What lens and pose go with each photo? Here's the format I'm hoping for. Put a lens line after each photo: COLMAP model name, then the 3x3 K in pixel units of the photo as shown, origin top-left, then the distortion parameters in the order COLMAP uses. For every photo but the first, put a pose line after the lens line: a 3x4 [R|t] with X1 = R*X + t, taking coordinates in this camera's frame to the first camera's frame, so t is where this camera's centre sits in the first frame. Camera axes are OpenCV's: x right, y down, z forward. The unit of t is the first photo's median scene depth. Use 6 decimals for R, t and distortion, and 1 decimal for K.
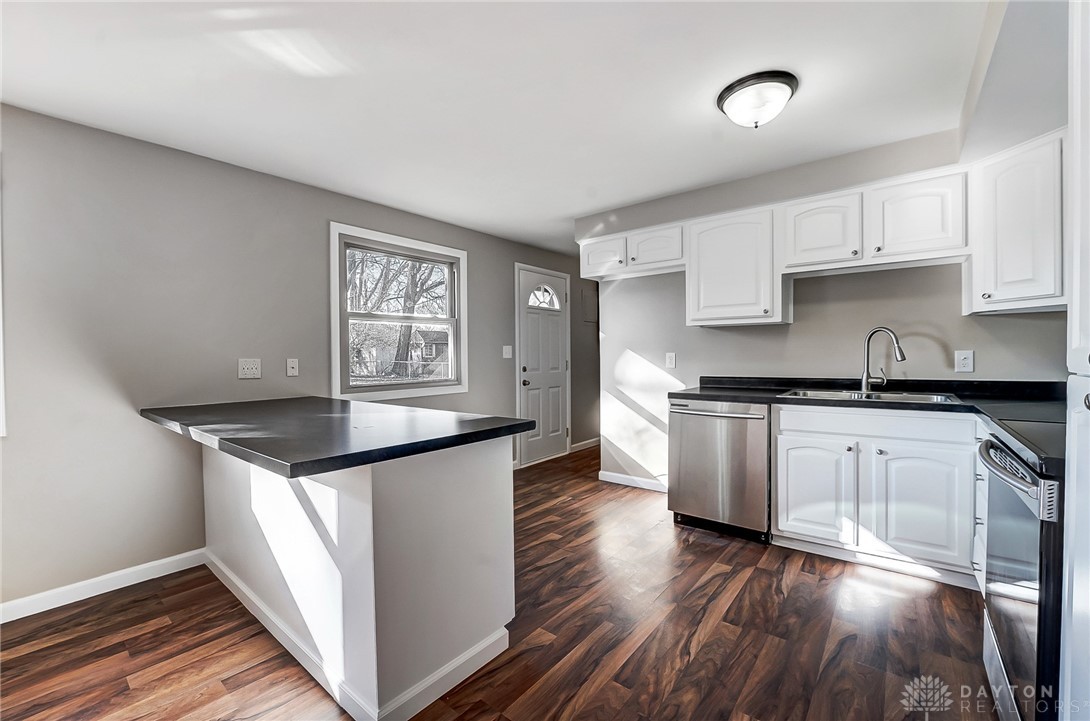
lens RADIAL K [[447.2, 0, 532.1], [0, 447.2, 363.3], [0, 0, 1]] dist [-0.028659, 0.002085]
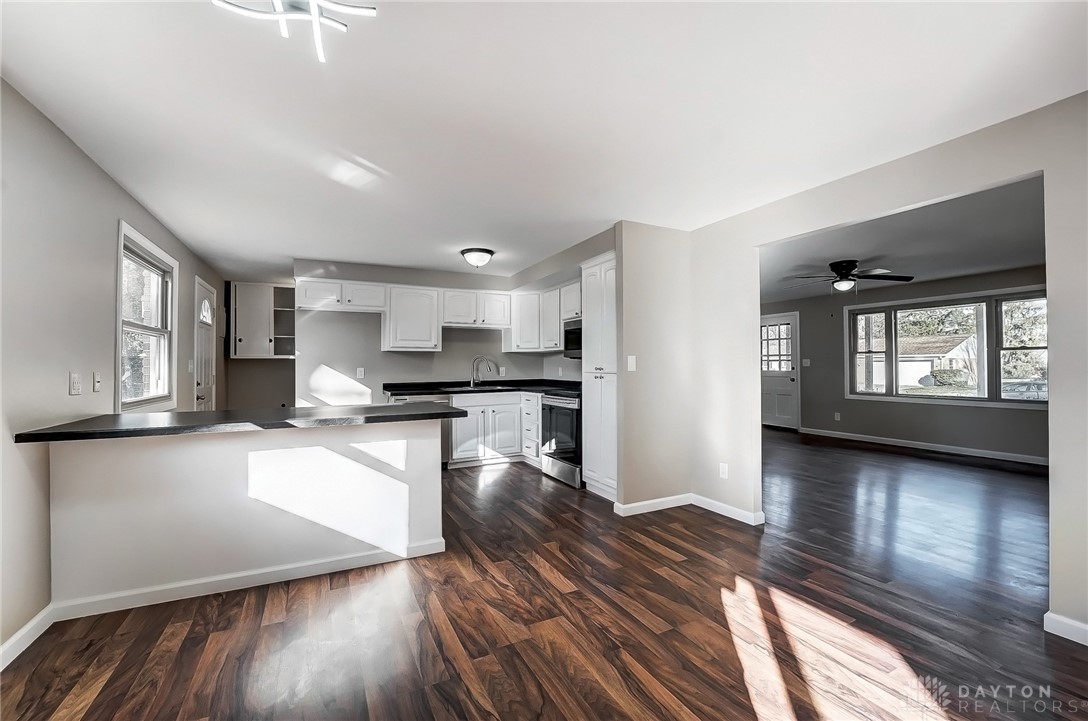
lens RADIAL K [[446.4, 0, 554.8], [0, 446.4, 364.8], [0, 0, 1]] dist [-0.028659, 0.002085]
pose [[0.379079, 0.013178, 0.925270, -1.013657], [0.020053, 0.999547, -0.022451, 0.014795], [-0.925147, 0.027065, 0.378643, -0.152376]]
